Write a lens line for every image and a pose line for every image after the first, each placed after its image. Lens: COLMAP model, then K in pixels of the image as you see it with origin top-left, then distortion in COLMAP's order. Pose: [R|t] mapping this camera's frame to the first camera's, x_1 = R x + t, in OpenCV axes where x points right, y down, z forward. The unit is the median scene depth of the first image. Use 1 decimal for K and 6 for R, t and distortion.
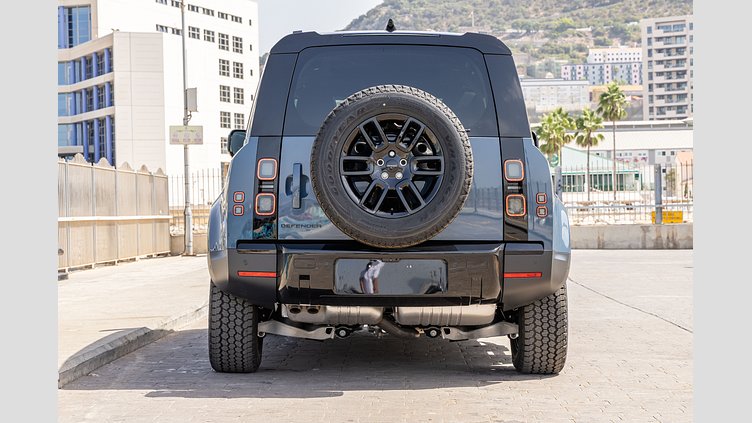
lens RADIAL K [[2056.9, 0, 376.3], [0, 2056.9, 213.1], [0, 0, 1]] dist [0.079482, 0.000000]
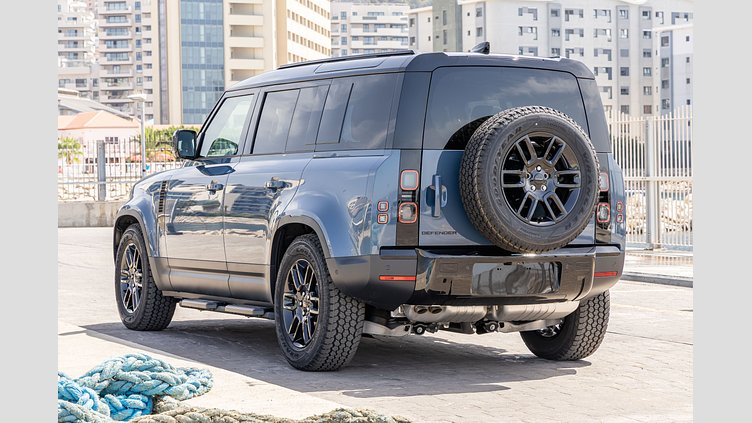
lens RADIAL K [[2310.0, 0, 376.0], [0, 2310.0, 211.0], [0, 0, 1]] dist [-0.430750, 0.000000]
pose [[0.835583, -0.005270, 0.549339, -0.726709], [-0.008055, 0.999729, 0.021843, -0.031243], [-0.549306, -0.022676, 0.835314, 0.008449]]
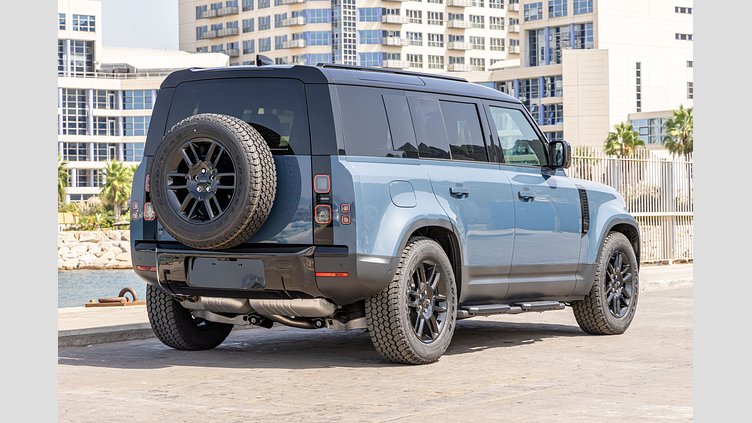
lens RADIAL K [[2200.6, 0, 376.1], [0, 2200.6, 212.2], [0, 0, 1]] dist [0.481176, 0.000000]
pose [[0.779653, 0.005729, -0.626185, 0.870241], [-0.003895, 0.999983, 0.004299, -0.010377], [0.626199, -0.000913, 0.779662, 0.053232]]
